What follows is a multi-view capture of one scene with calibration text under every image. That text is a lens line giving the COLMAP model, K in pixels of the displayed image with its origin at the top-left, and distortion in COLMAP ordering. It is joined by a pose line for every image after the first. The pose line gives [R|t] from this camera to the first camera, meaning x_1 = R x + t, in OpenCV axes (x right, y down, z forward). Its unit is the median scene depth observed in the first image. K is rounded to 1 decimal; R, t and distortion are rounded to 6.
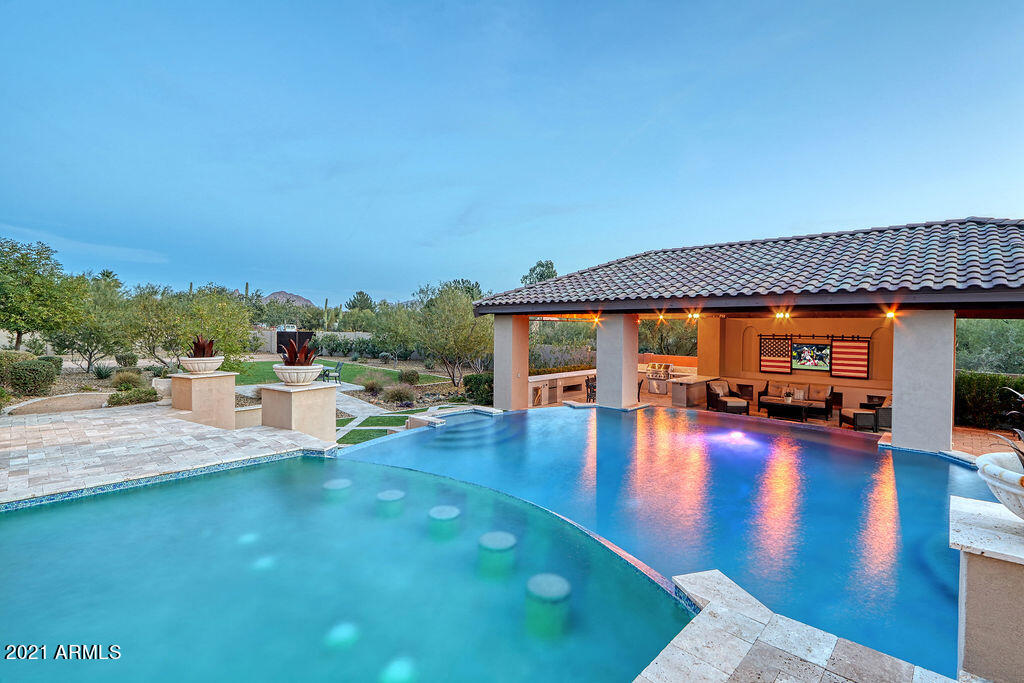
lens RADIAL K [[478.0, 0, 519.5], [0, 478.0, 340.3], [0, 0, 1]] dist [-0.012754, 0.002508]
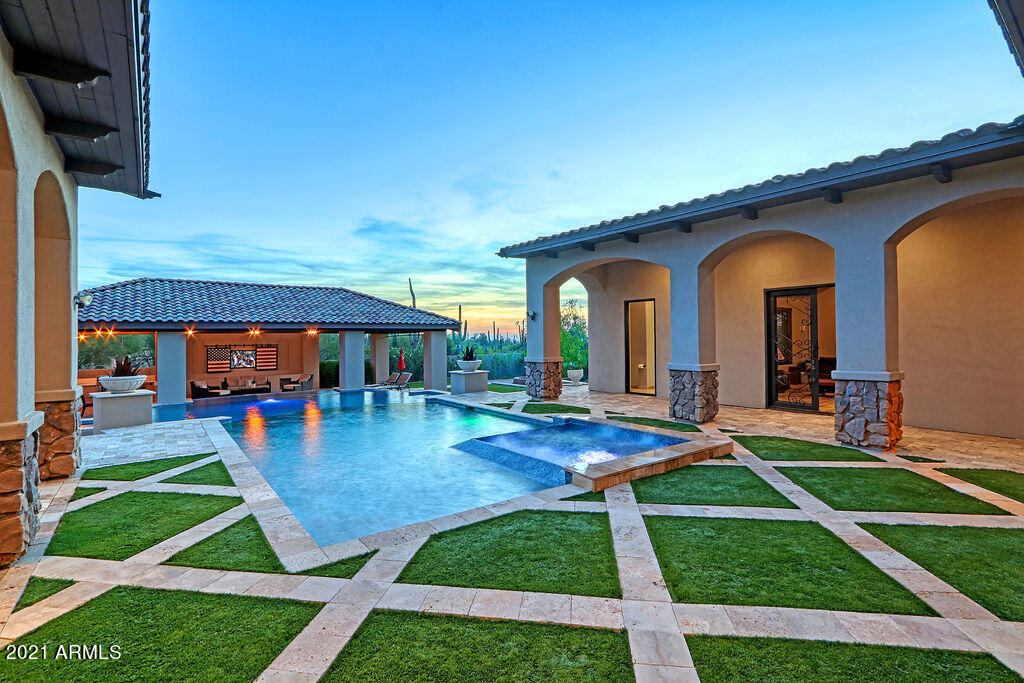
lens RADIAL K [[478.0, 0, 511.0], [0, 478.0, 331.9], [0, 0, 1]] dist [-0.012754, 0.002508]
pose [[0.184366, -0.004032, 0.982849, -0.719343], [0.043382, 0.999050, -0.004039, -0.007612], [-0.981900, 0.043383, 0.184365, -0.108960]]
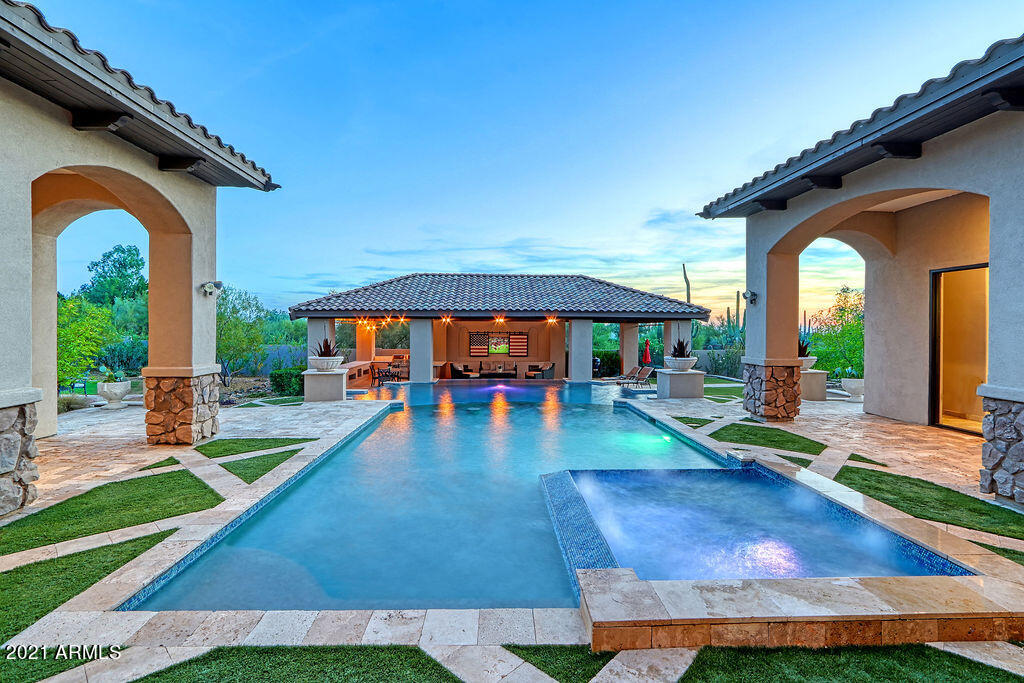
lens RADIAL K [[478.0, 0, 508.5], [0, 478.0, 322.3], [0, 0, 1]] dist [-0.012754, 0.002508]
pose [[0.707381, 0.000621, 0.706832, -0.532167], [0.024637, 0.999370, -0.025535, -0.001005], [-0.706403, 0.035477, 0.706921, -0.187204]]
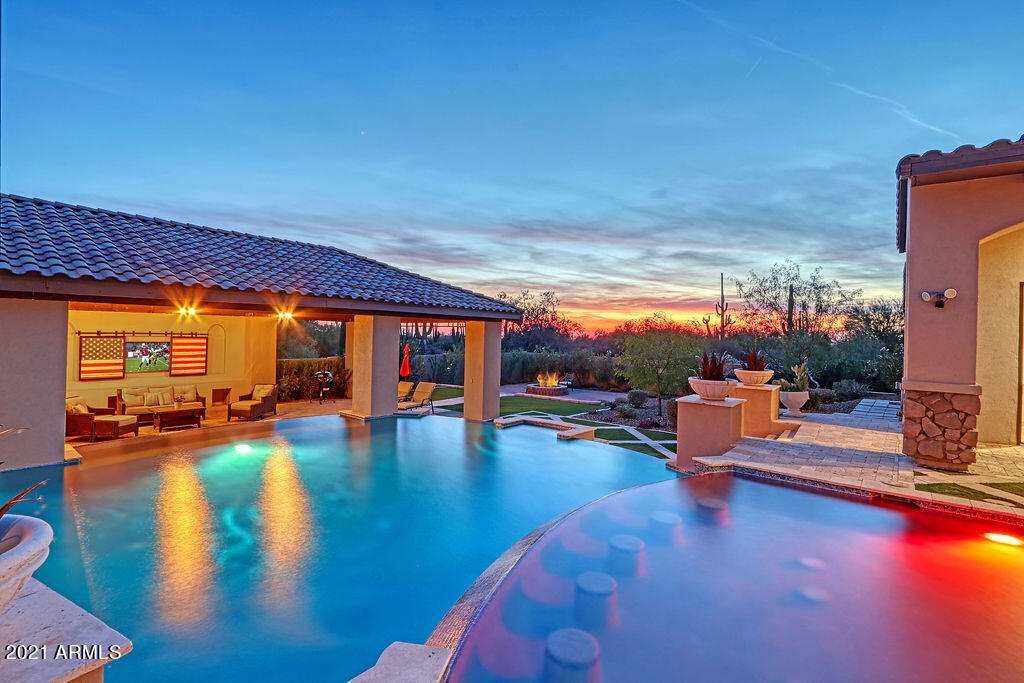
lens RADIAL K [[478.0, 0, 522.8], [0, 478.0, 335.9], [0, 0, 1]] dist [-0.012754, 0.002508]
pose [[-0.061910, -0.016173, 0.997951, -0.325090], [0.007761, 0.999831, 0.016685, -0.013287], [-0.998052, 0.008778, -0.061774, 0.361892]]
